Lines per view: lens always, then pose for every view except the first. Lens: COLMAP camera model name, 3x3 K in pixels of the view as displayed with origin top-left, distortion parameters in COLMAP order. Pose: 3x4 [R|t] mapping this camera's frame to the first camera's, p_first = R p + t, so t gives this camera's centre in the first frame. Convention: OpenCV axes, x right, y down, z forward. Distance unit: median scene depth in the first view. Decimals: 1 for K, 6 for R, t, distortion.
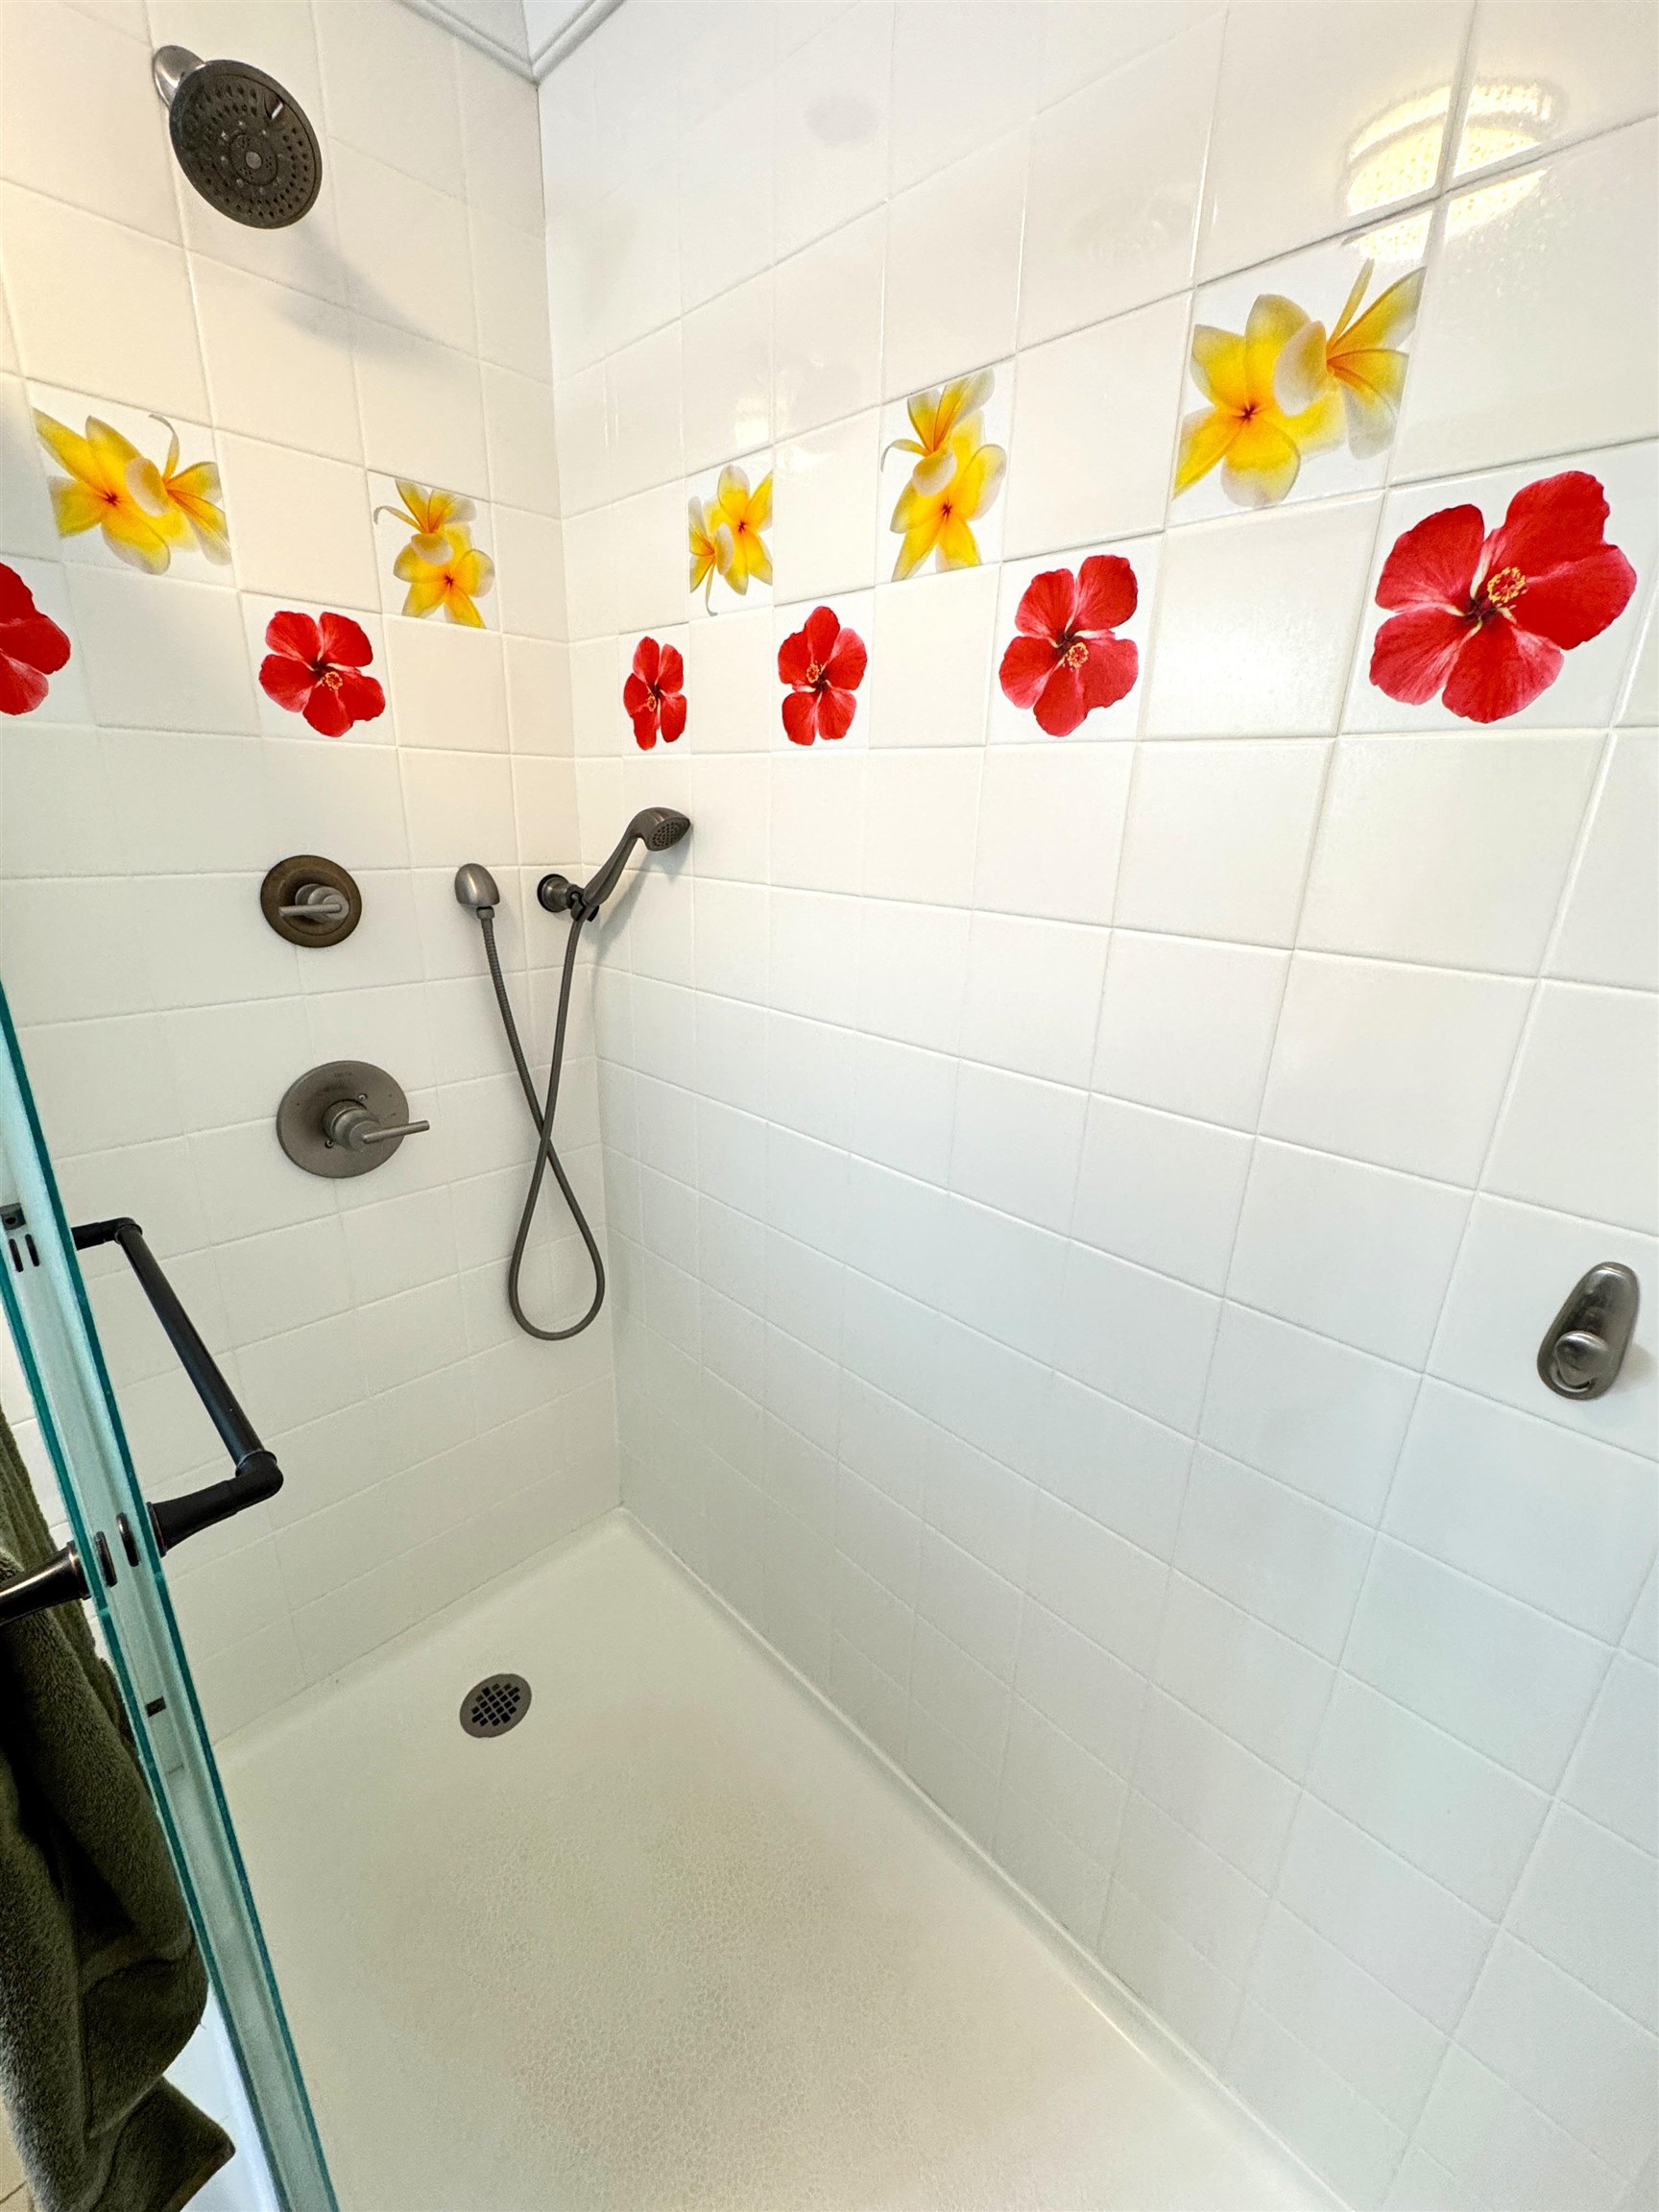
lens RADIAL K [[883.1, 0, 828.8], [0, 883.1, 1101.8], [0, 0, 1]] dist [-0.004059, 0.000486]
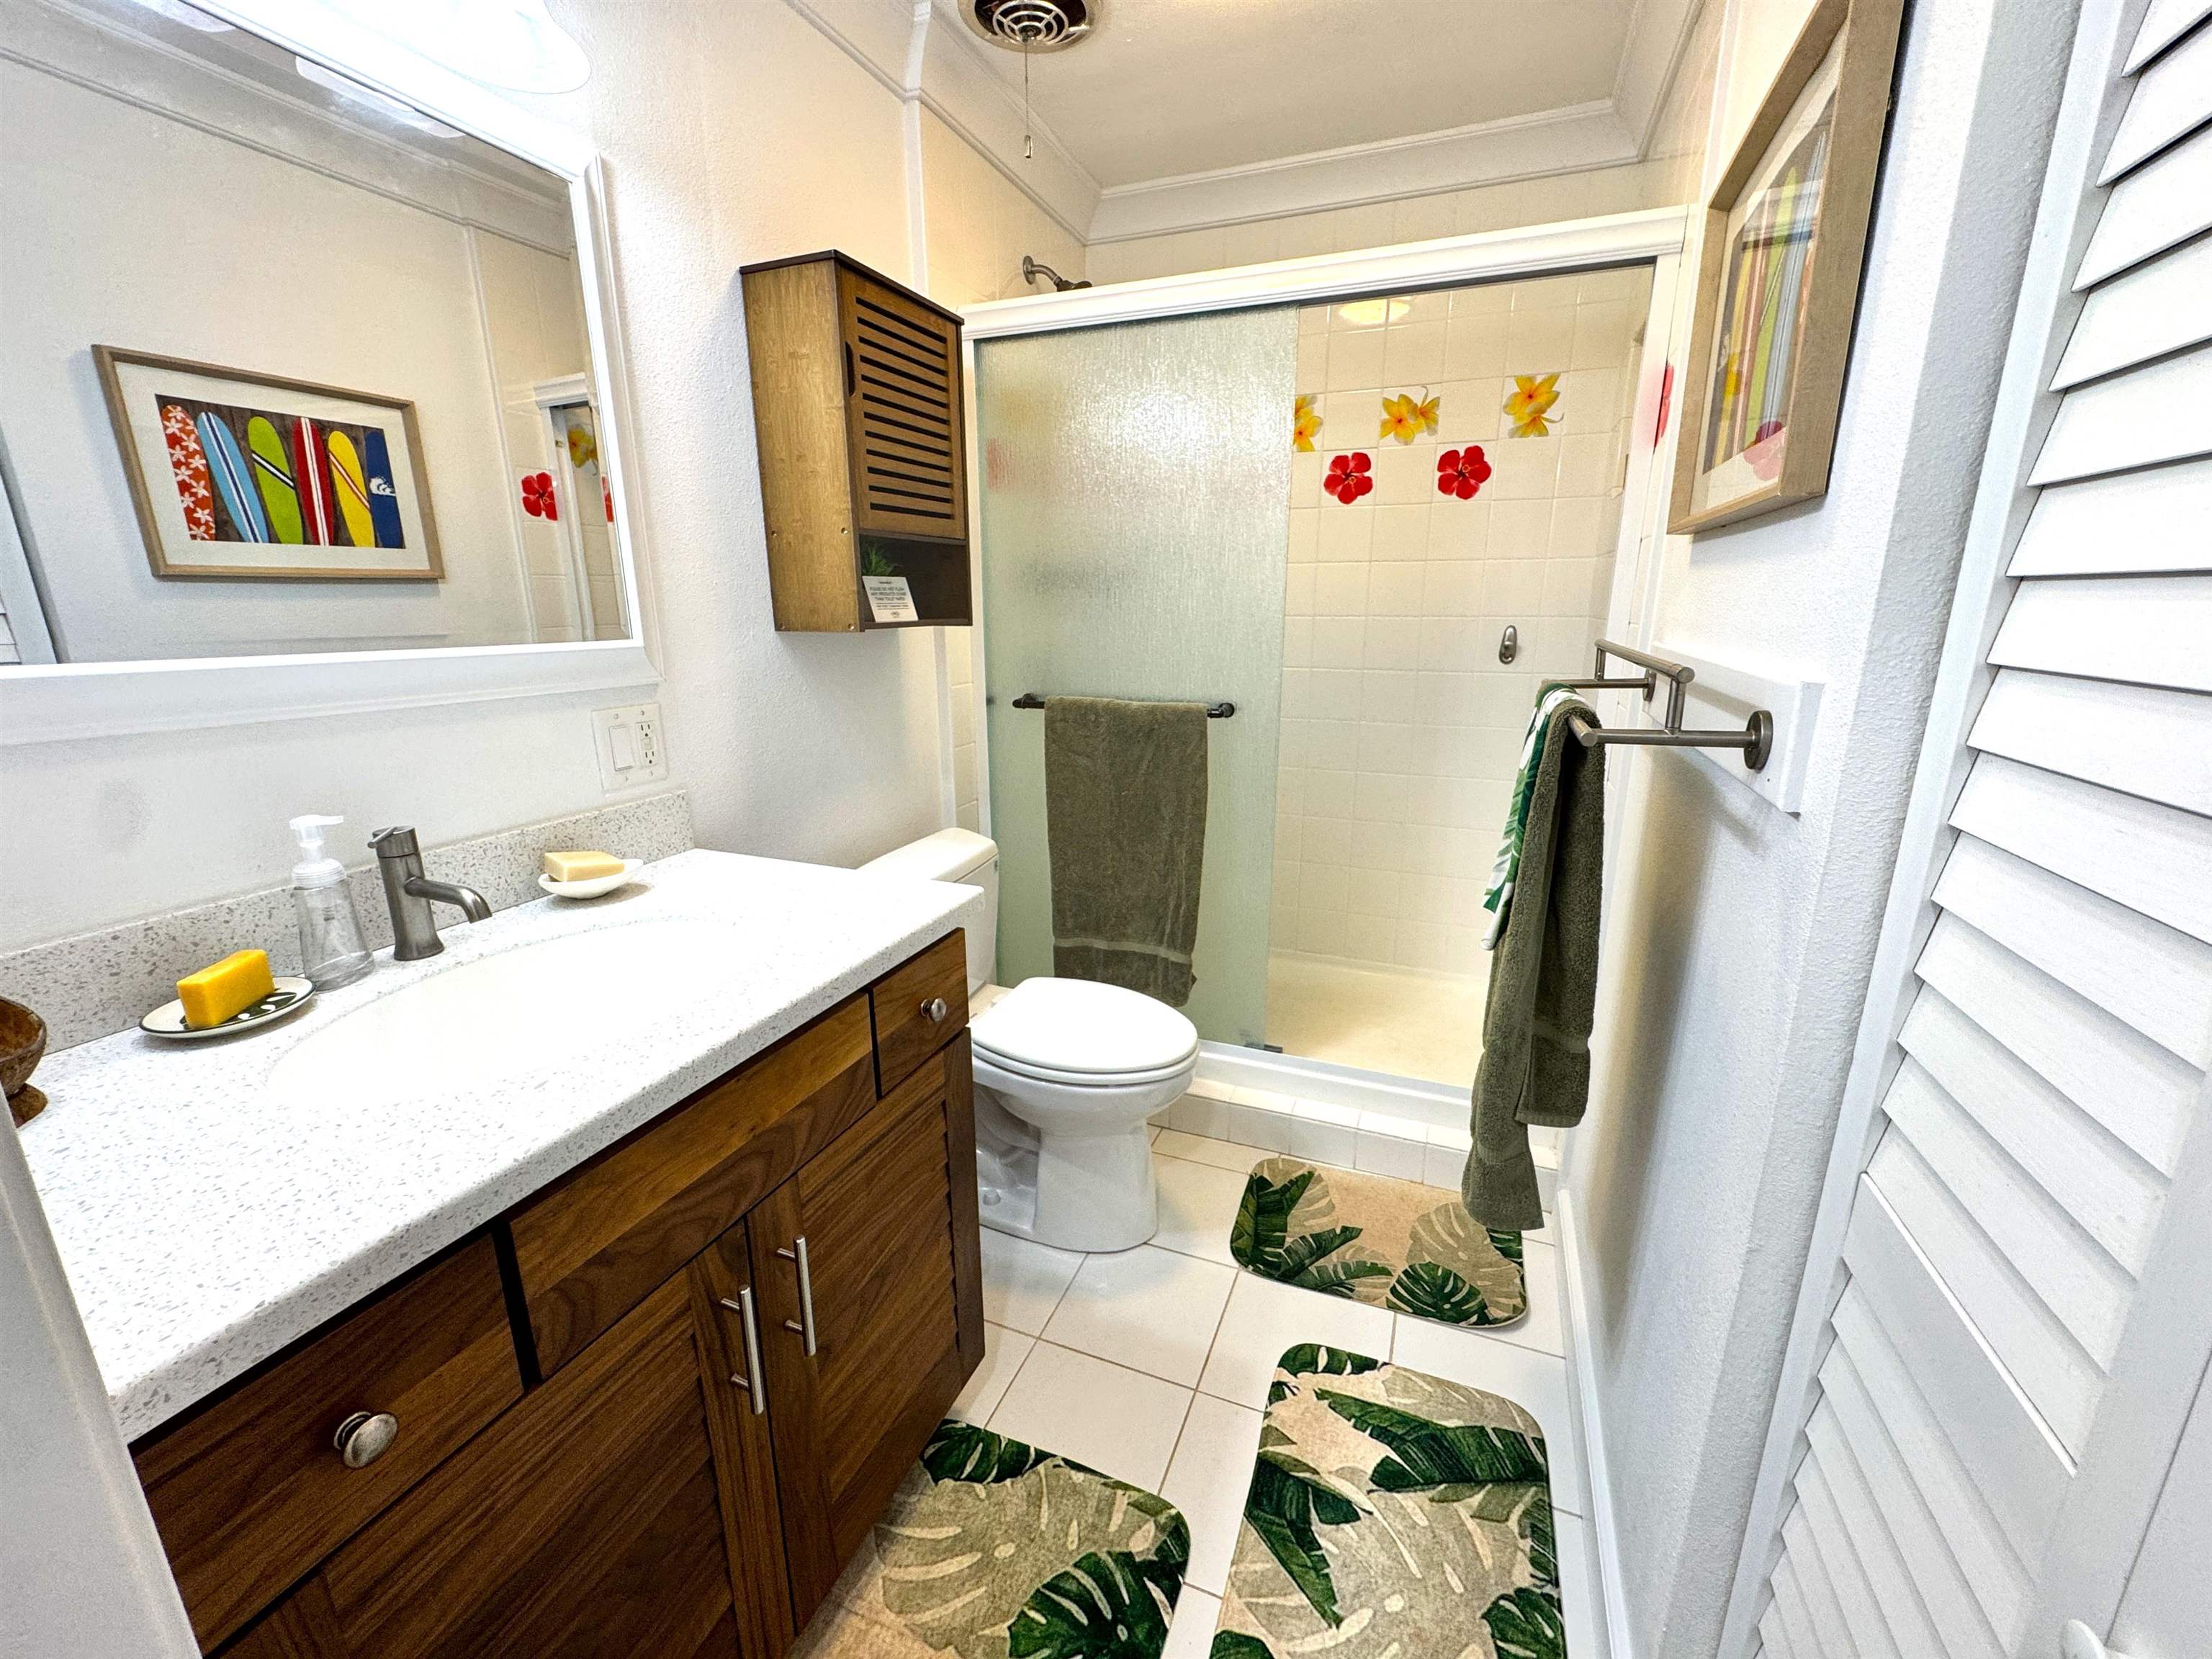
lens RADIAL K [[883.1, 0, 1114.5], [0, 883.1, 819.6], [0, 0, 1]] dist [-0.004059, 0.000486]
pose [[0.923072, -0.121709, 0.364863, -2.152726], [0.148593, 0.987808, -0.046419, 0.872650], [-0.354765, 0.097064, 0.929903, -1.851831]]
